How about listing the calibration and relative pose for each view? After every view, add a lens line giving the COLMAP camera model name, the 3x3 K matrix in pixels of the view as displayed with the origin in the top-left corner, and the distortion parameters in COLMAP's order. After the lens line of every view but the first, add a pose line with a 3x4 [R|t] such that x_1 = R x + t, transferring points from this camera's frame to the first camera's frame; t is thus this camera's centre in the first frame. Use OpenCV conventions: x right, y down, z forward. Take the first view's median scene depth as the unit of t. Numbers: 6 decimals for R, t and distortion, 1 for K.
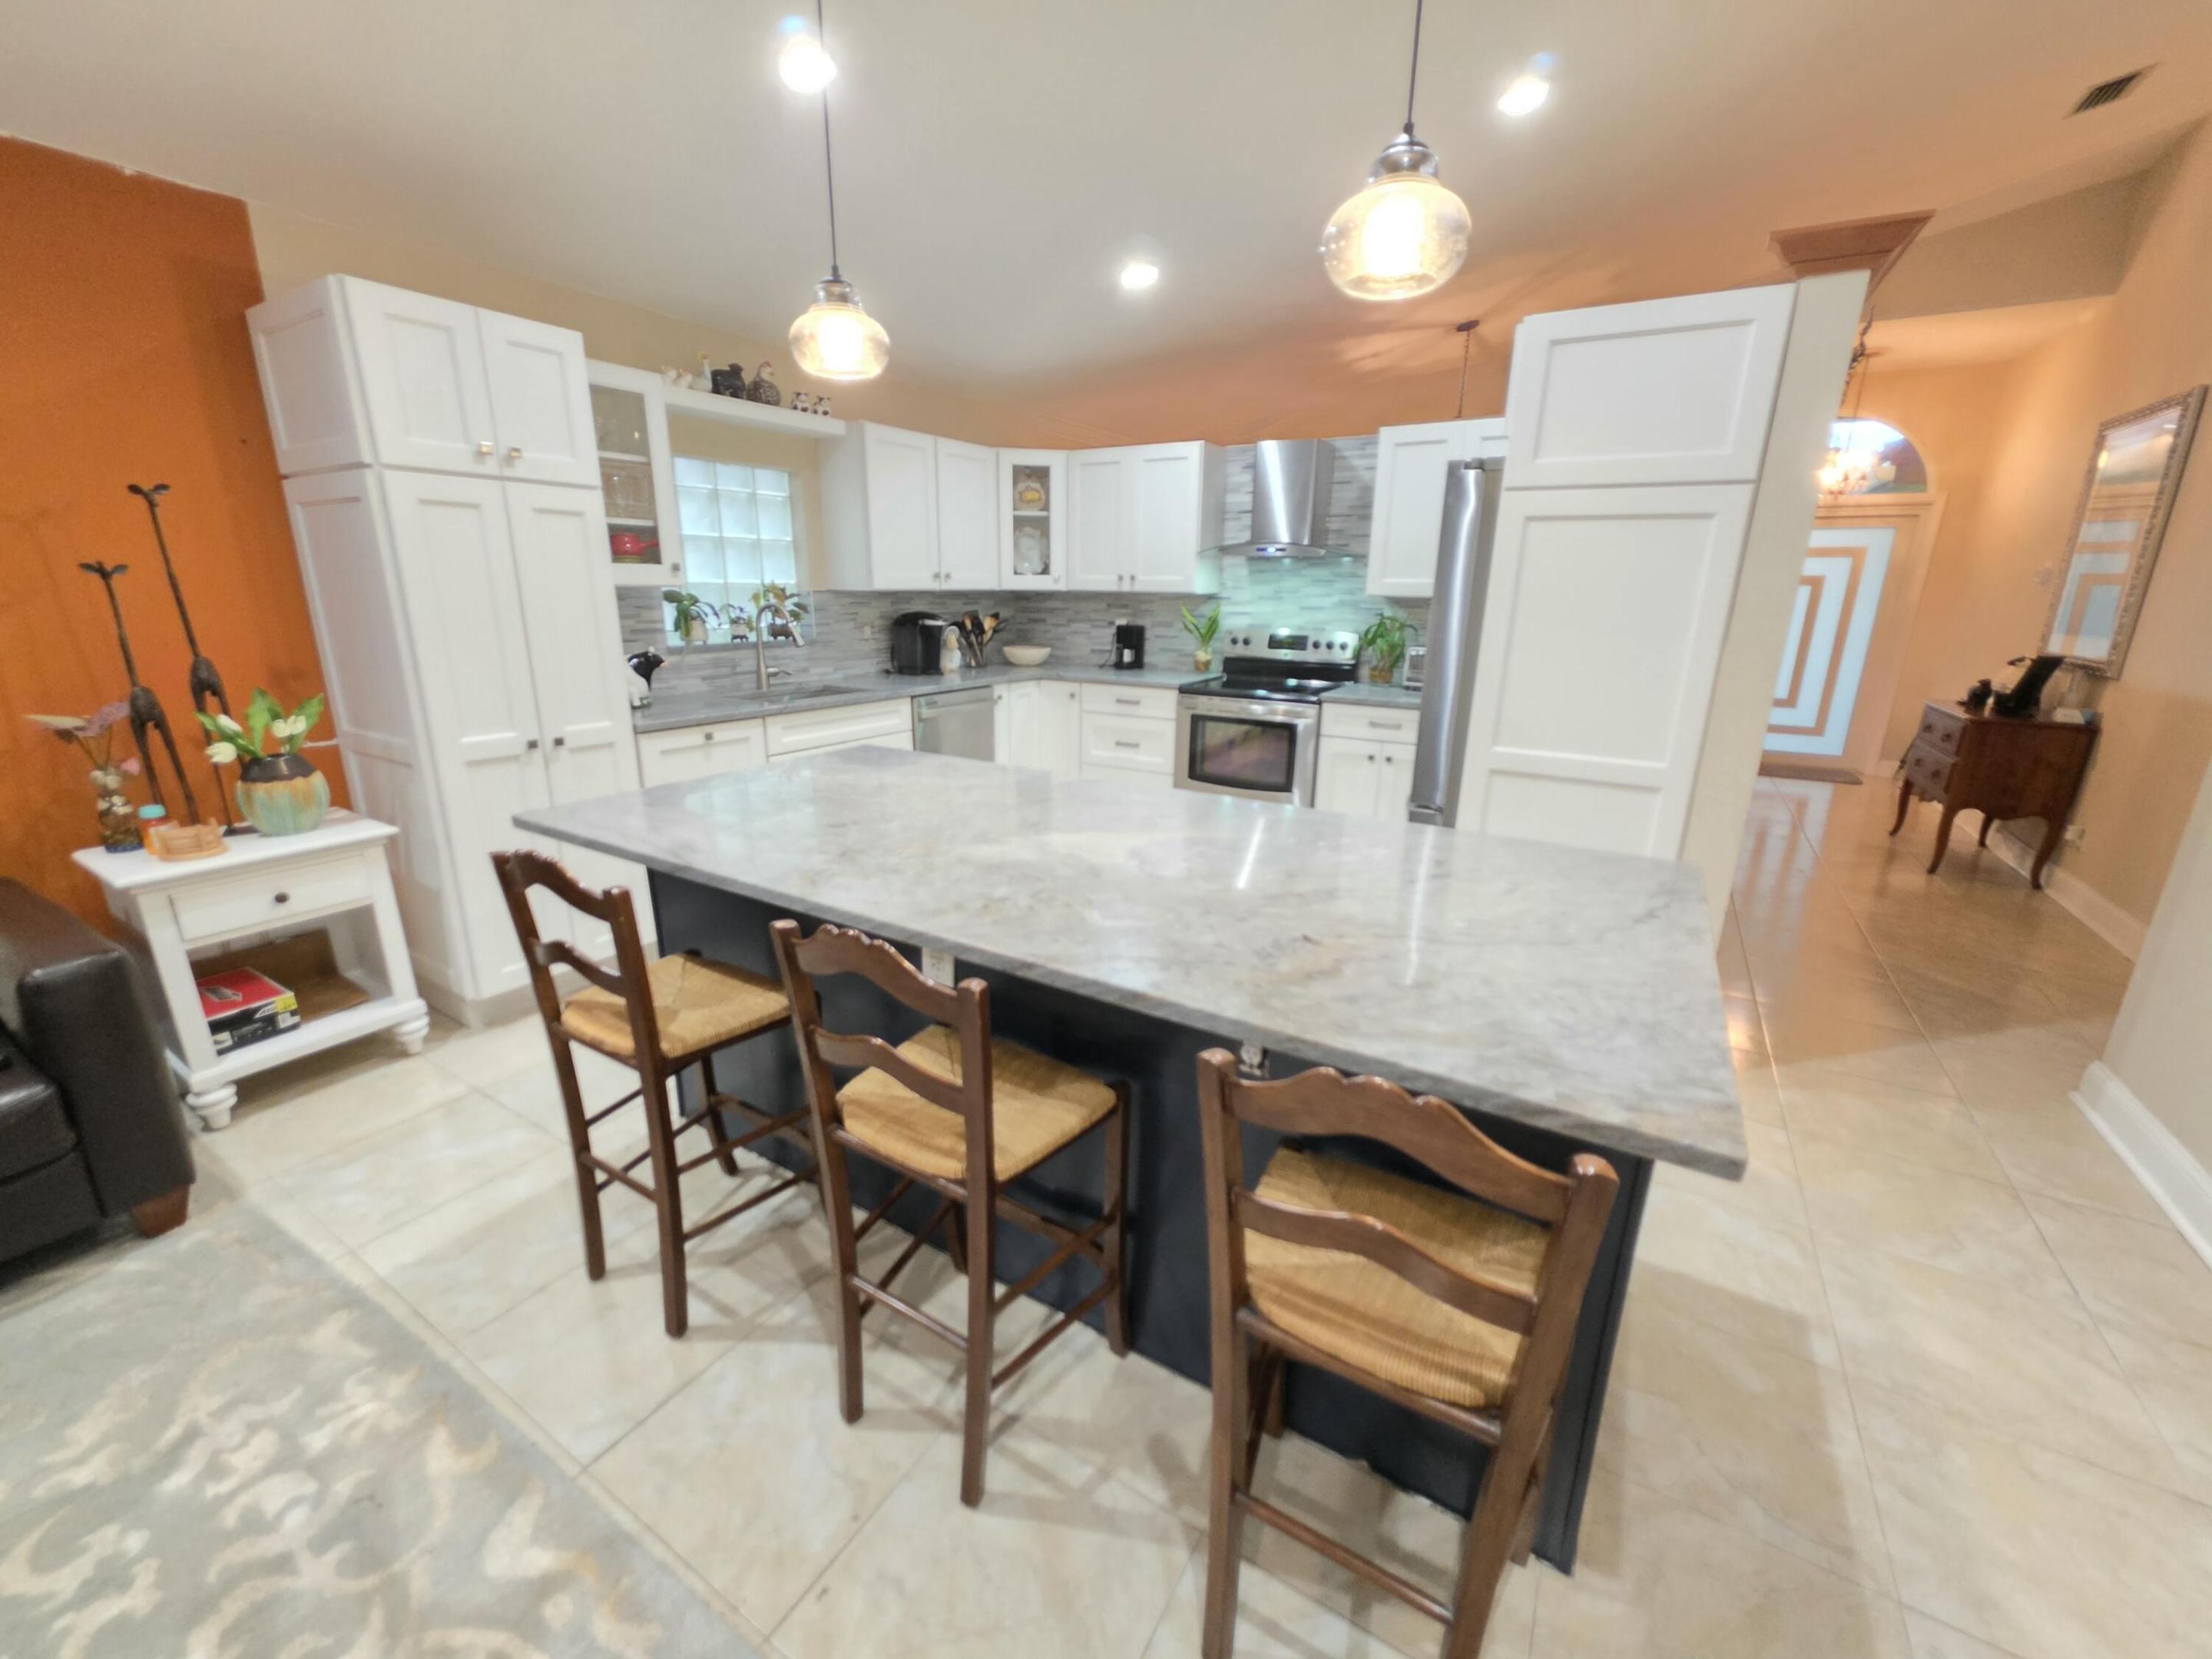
lens RADIAL K [[879.0, 0, 1095.6], [0, 879.0, 830.8], [0, 0, 1]] dist [0.001977, 0.000219]
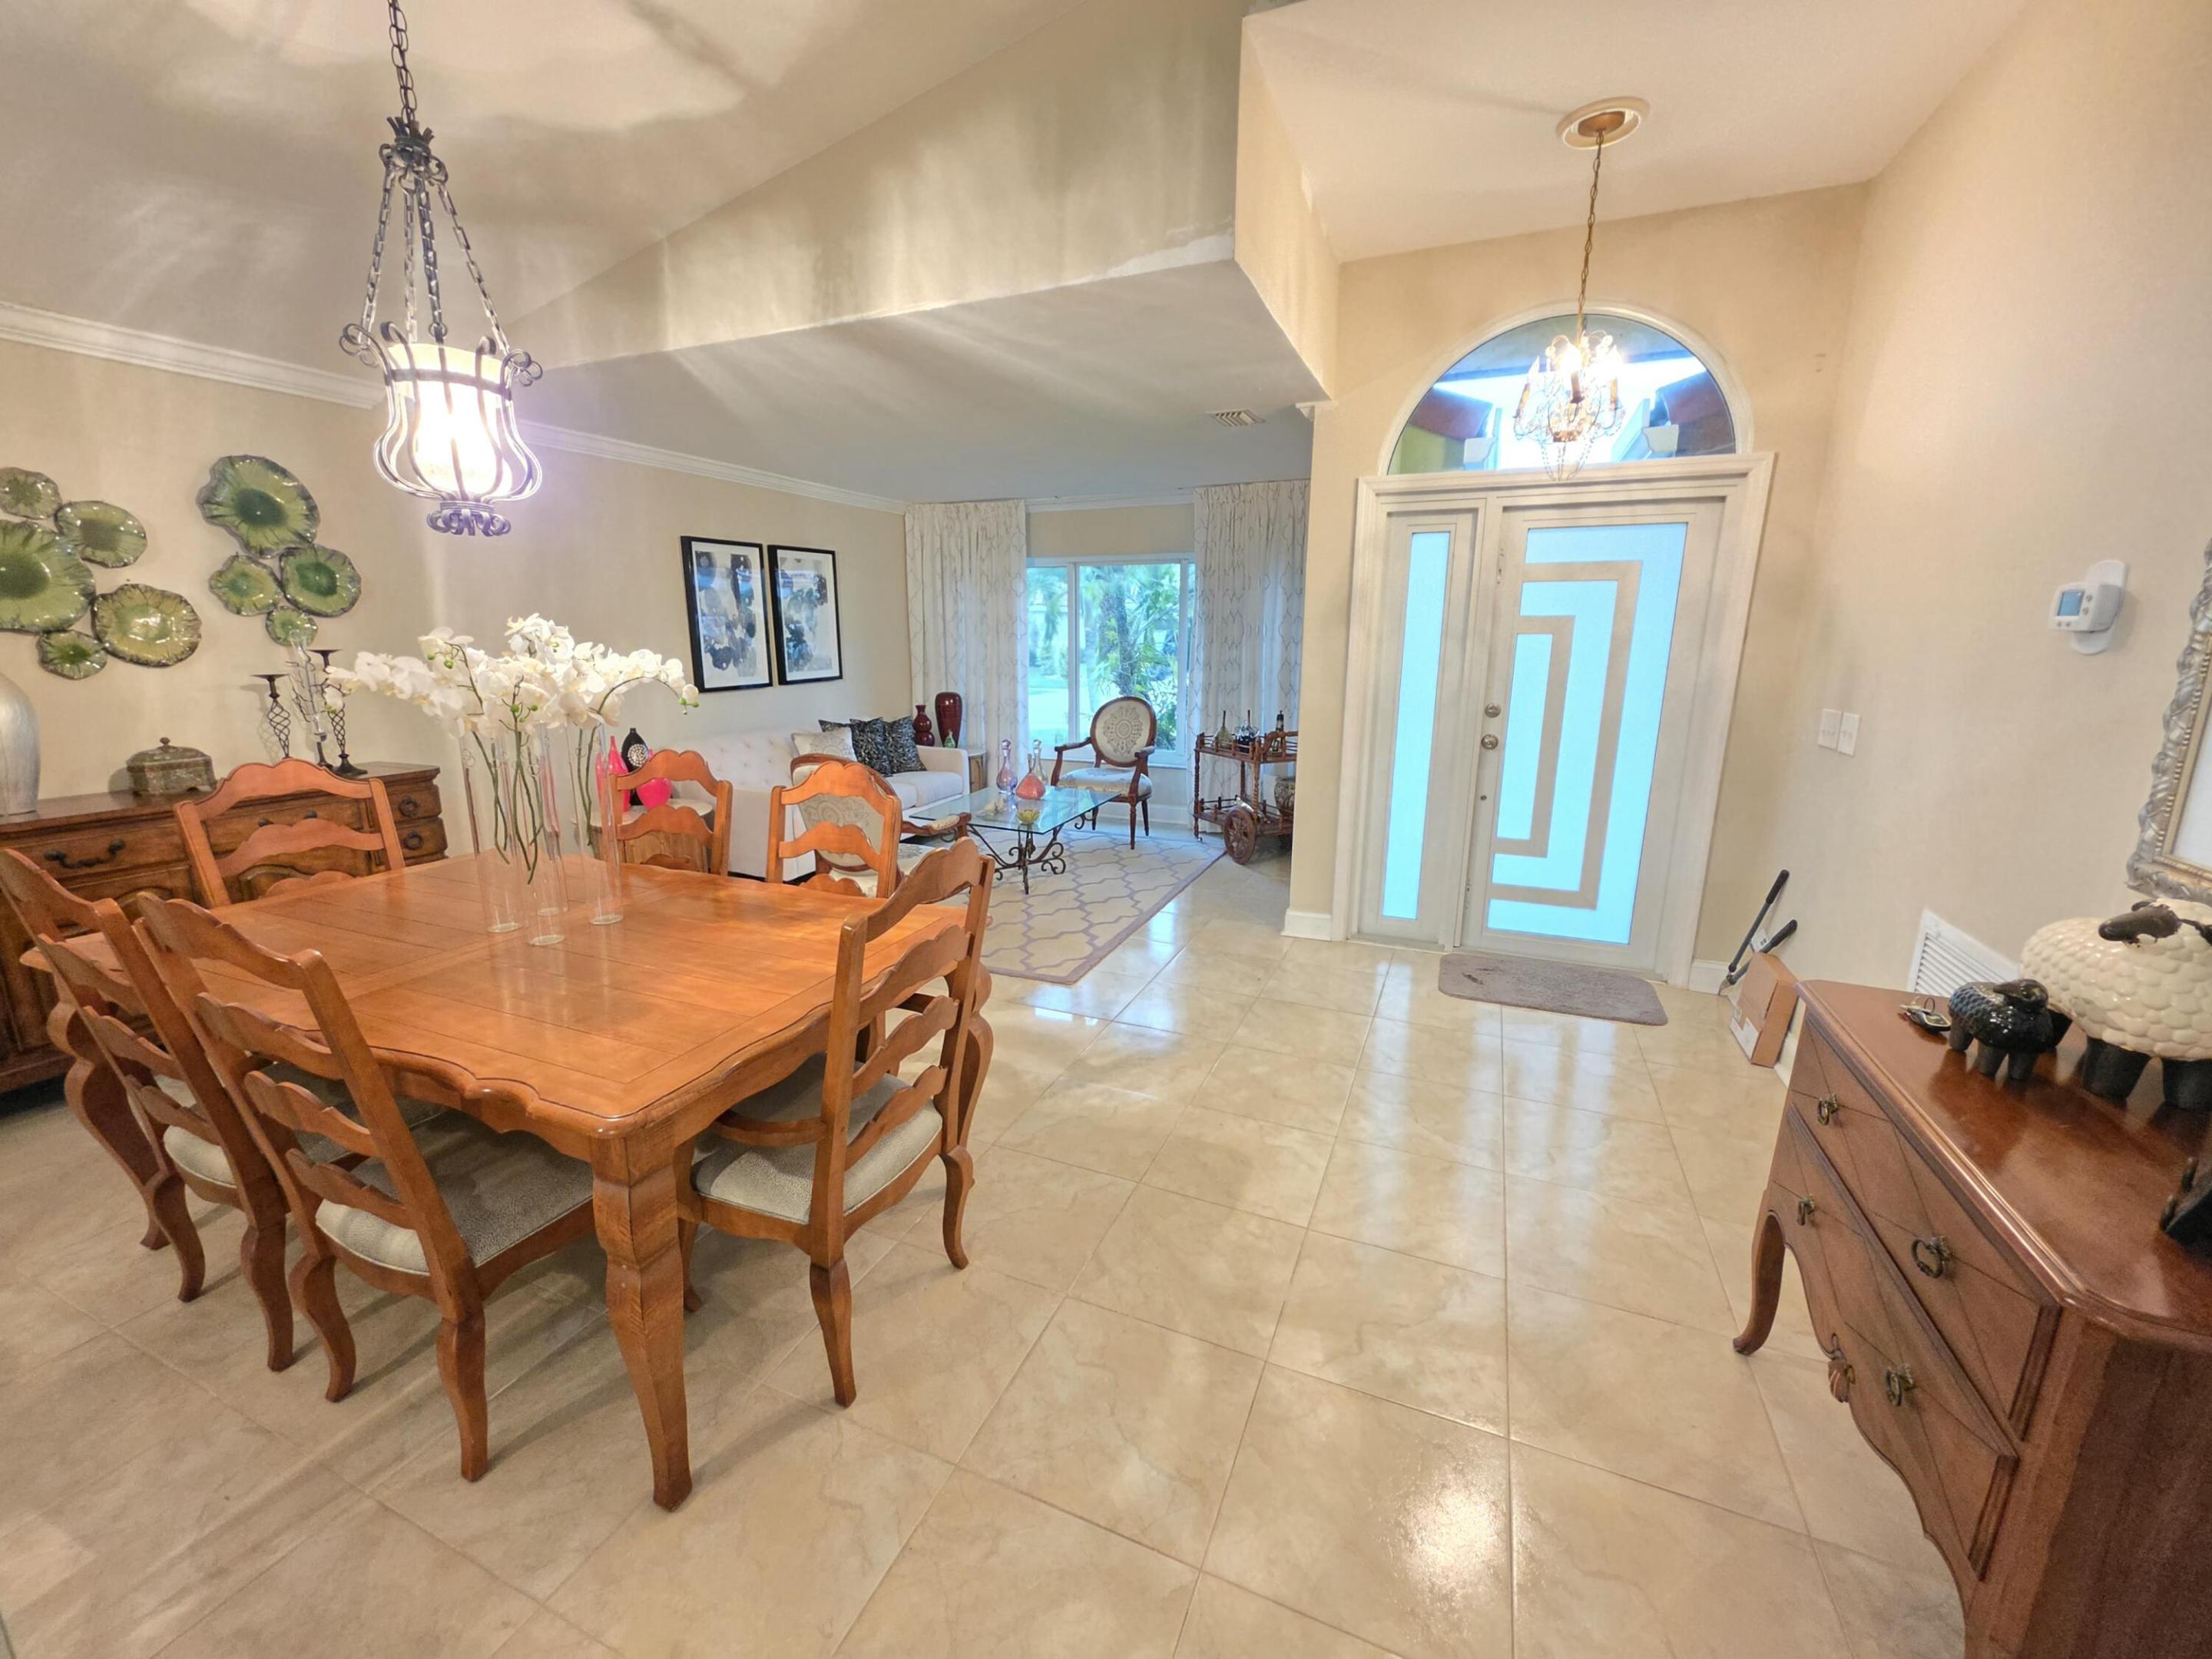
lens RADIAL K [[893.2, 0, 1106.0], [0, 893.2, 829.5], [0, 0, 1]] dist [-0.002226, 0.000373]
pose [[0.989044, -0.037387, 0.142810, 0.796849], [0.044686, 0.997835, -0.048250, -0.250519], [-0.140697, 0.054103, 0.988573, 0.877208]]
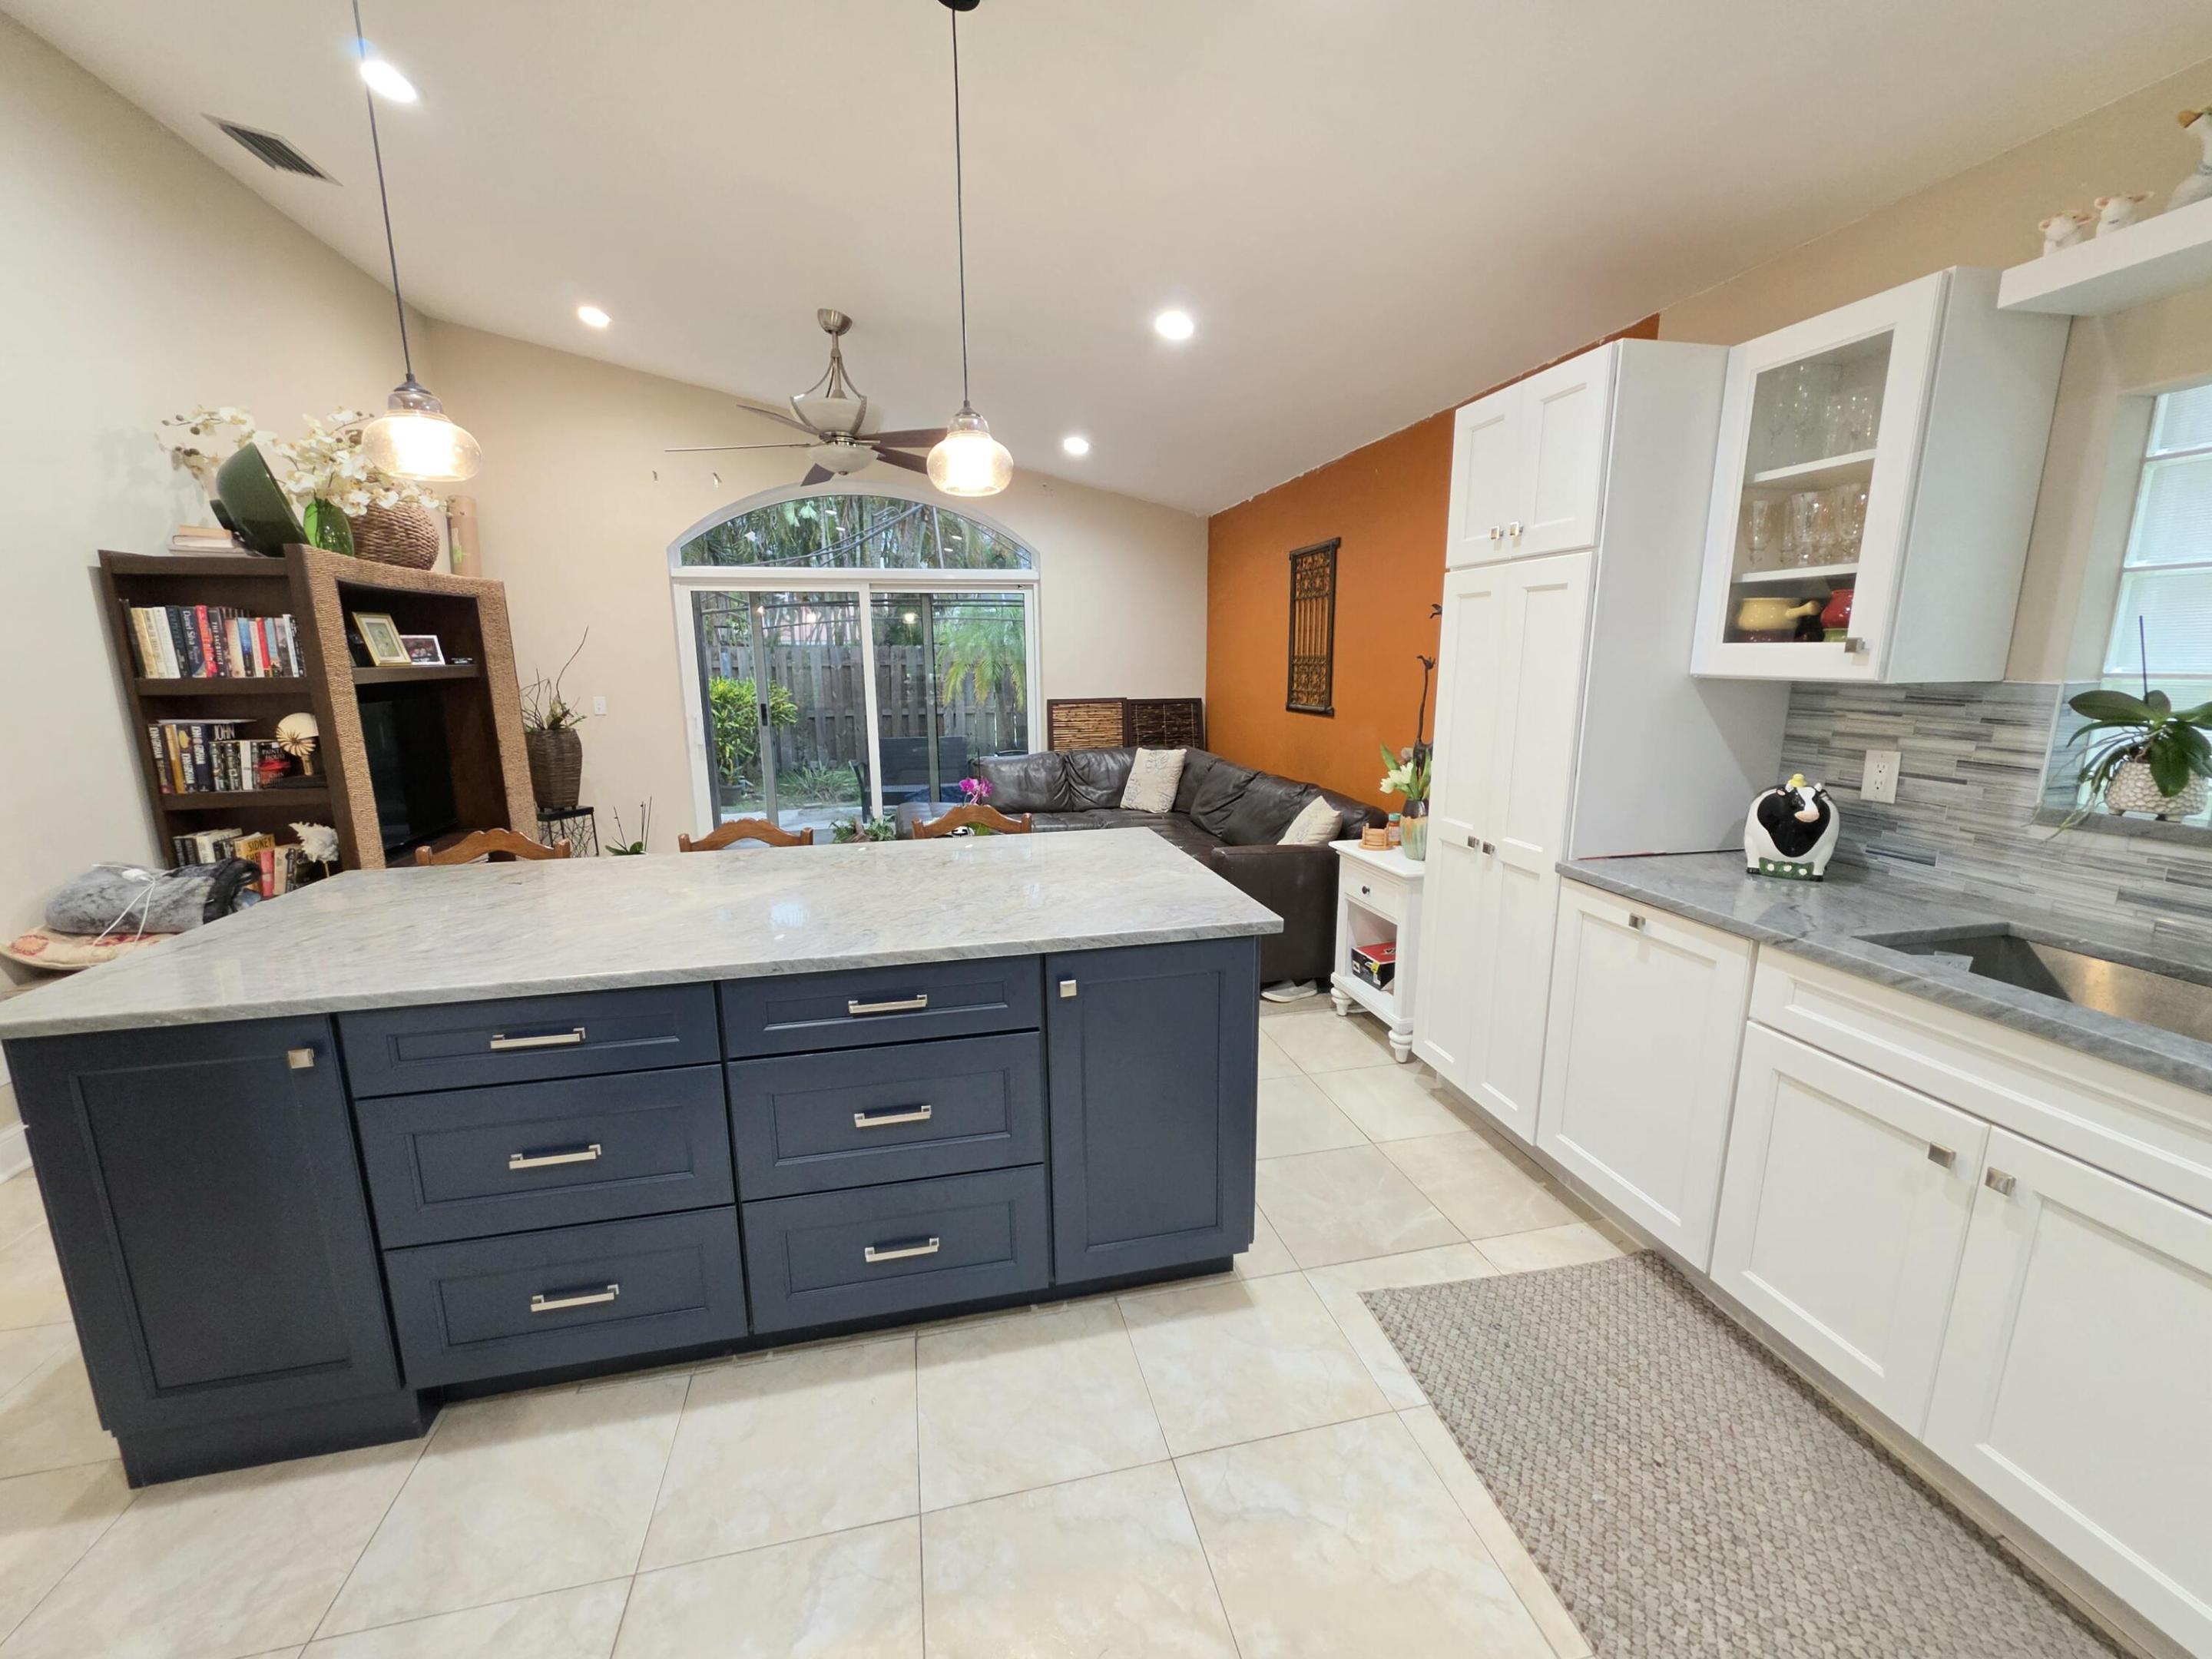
lens RADIAL K [[888.7, 0, 1096.7], [0, 888.7, 831.7], [0, 0, 1]] dist [-0.001099, -0.000293]
pose [[-0.720665, 0.130084, -0.680970, 0.188080], [-0.186451, 0.909684, 0.371094, -0.255832], [0.667741, 0.394402, -0.631323, 0.886830]]
